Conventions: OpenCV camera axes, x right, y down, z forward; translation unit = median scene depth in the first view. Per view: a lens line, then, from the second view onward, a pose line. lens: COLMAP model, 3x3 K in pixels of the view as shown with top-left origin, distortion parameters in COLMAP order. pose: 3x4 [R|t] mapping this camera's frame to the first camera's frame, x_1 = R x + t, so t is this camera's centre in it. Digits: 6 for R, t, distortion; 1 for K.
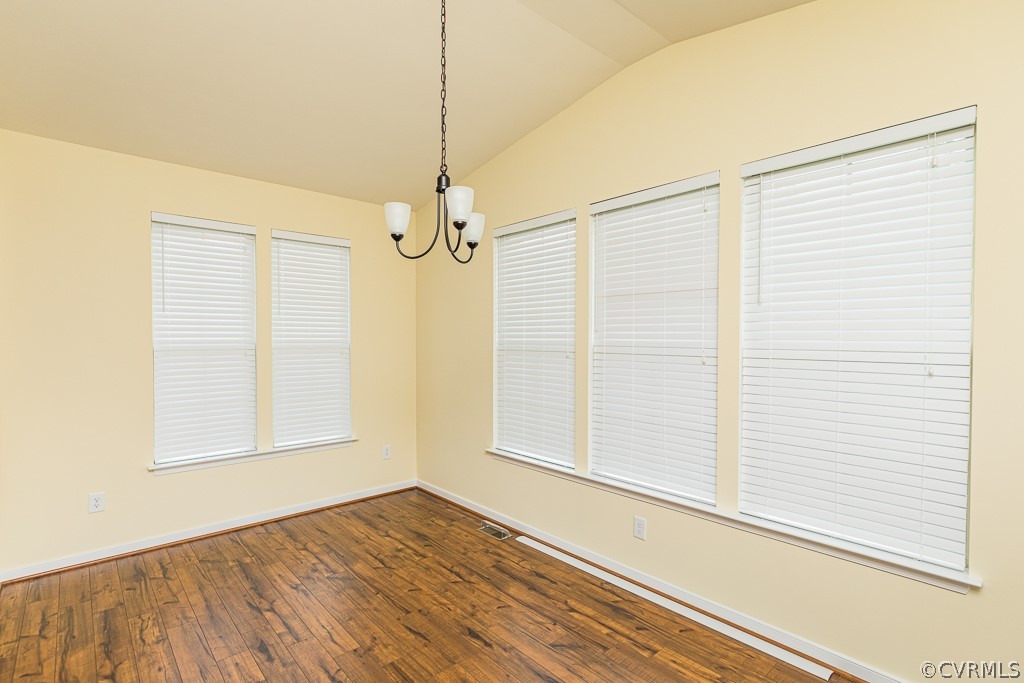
lens RADIAL K [[490.9, 0, 512.0], [0, 490.9, 341.5], [0, 0, 1]] dist [-0.001294, -0.000134]
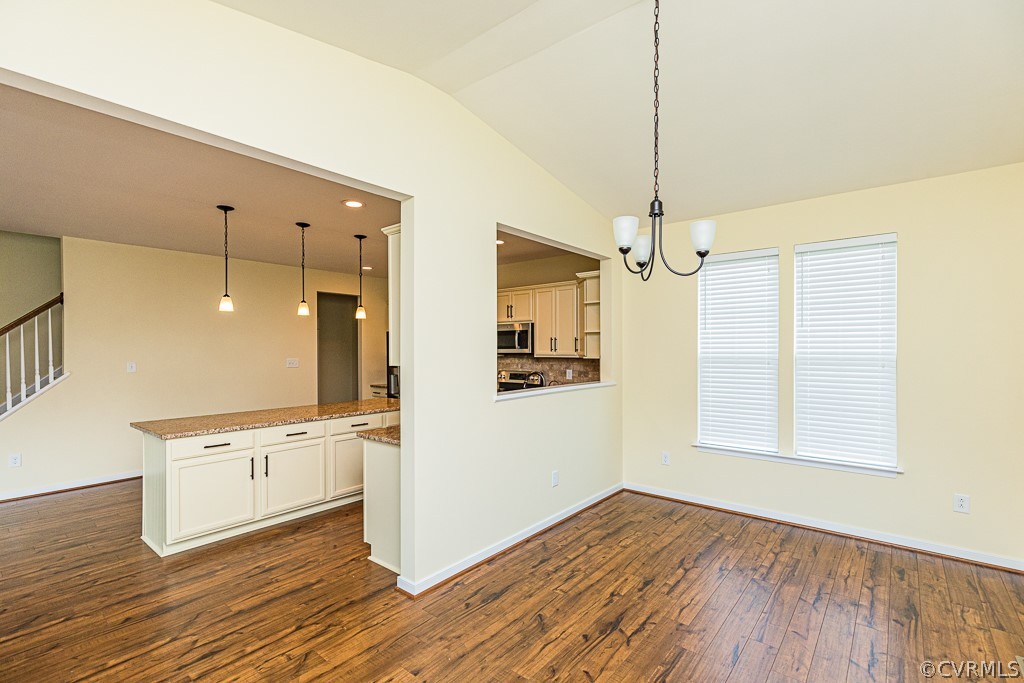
lens RADIAL K [[460.8, 0, 512.0], [0, 460.8, 341.5], [0, 0, 1]] dist [0.006577, -0.000189]
pose [[0.147062, -0.018335, -0.988957, 0.467518], [-0.007024, 0.999784, -0.019580, -0.001105], [0.989102, 0.009826, 0.146901, 0.302288]]
